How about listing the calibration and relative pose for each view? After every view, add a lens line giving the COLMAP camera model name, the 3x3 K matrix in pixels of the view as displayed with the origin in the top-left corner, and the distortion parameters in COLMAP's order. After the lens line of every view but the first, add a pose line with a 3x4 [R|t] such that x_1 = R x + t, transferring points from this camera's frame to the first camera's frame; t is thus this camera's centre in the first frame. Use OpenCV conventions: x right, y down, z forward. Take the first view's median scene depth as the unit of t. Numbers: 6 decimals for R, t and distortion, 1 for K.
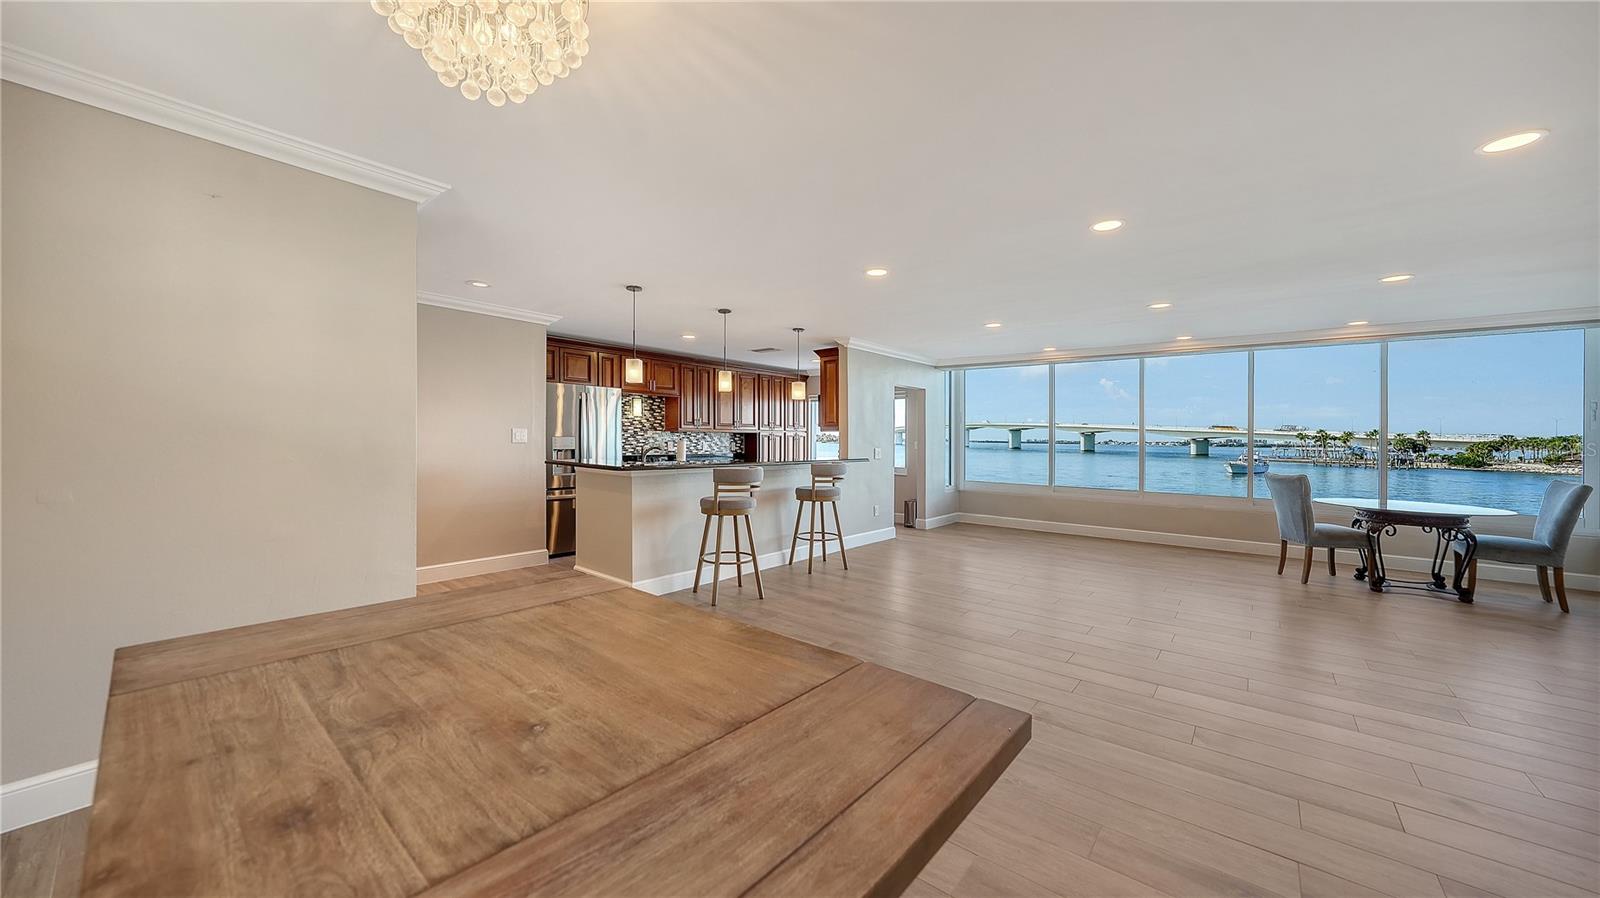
lens RADIAL K [[554.5, 0, 796.7], [0, 554.5, 438.5], [0, 0, 1]] dist [-0.016619, 0.006850]
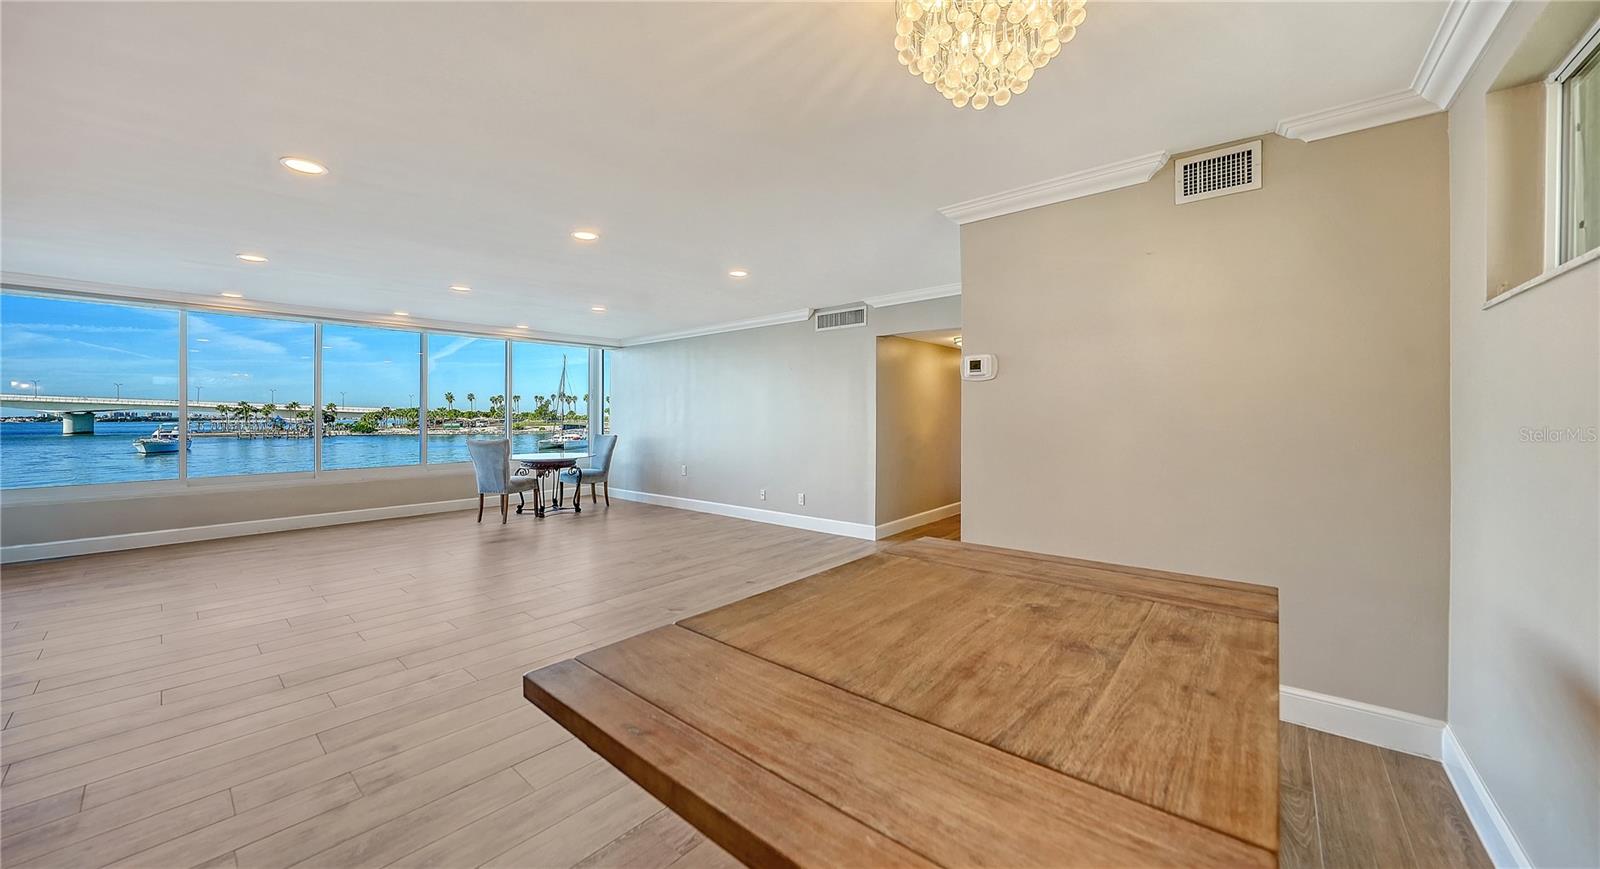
lens RADIAL K [[561.0, 0, 782.9], [0, 561.0, 421.7], [0, 0, 1]] dist [-0.000223, -0.000065]
pose [[0.025757, -0.026291, 0.999322, -1.526338], [0.006559, 0.999637, 0.026130, -0.021013], [-0.999647, 0.005881, 0.025920, 1.245589]]
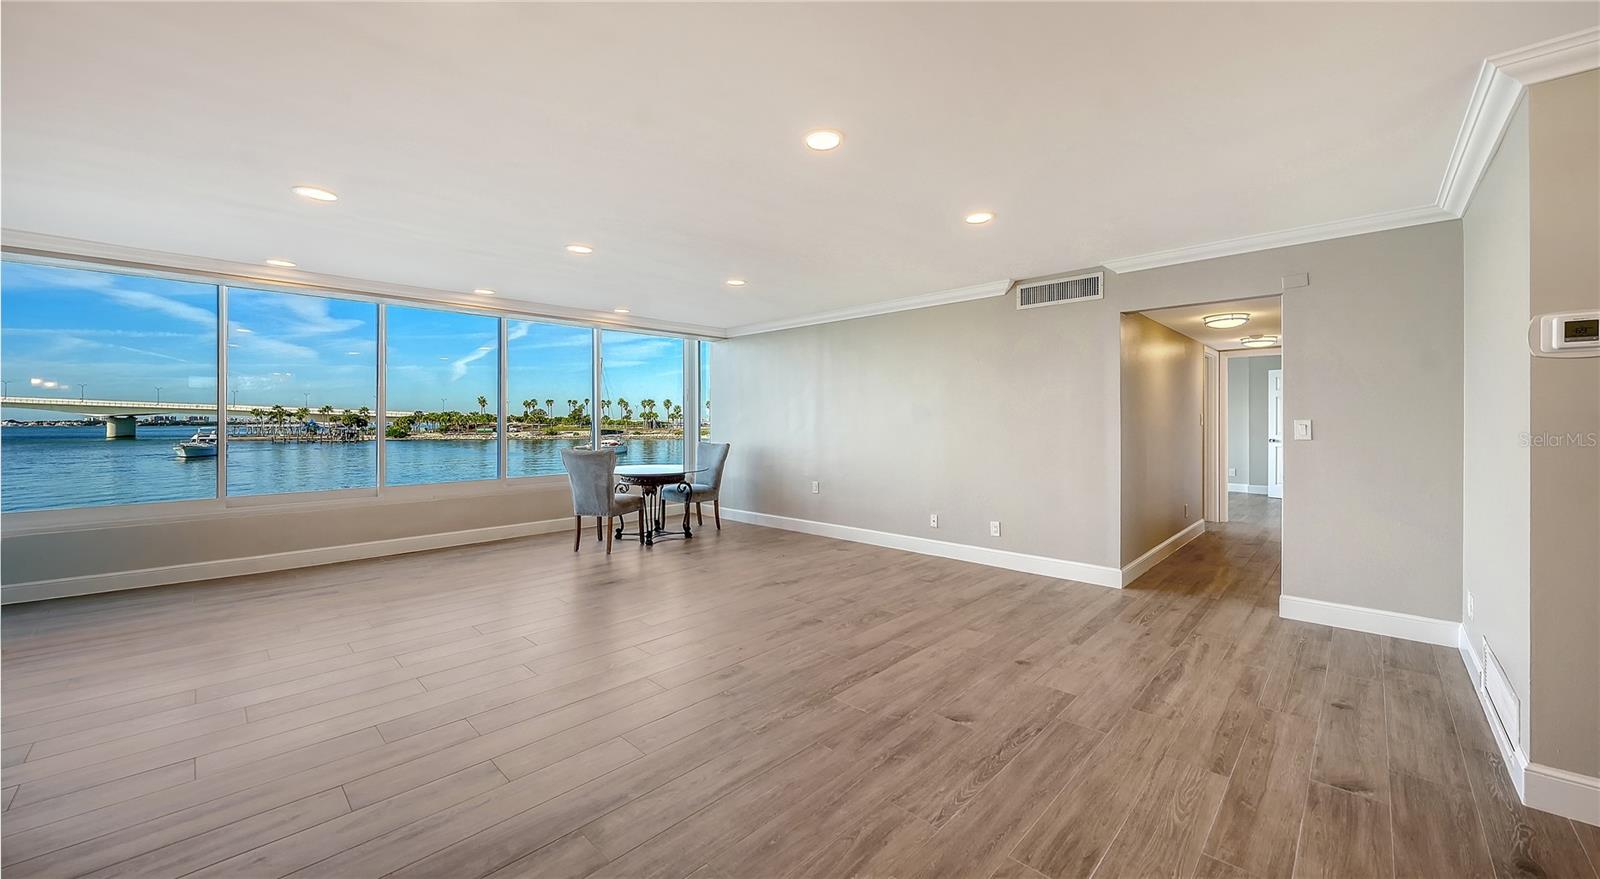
lens RADIAL K [[583.9, 0, 800.0], [0, 583.9, 439.5], [0, 0, 1]] dist [0.000511, -0.005317]
pose [[0.060133, -0.046911, 0.997087, -0.585929], [0.004782, 0.998897, 0.046708, -0.002808], [-0.998179, 0.001960, 0.060291, 2.315769]]
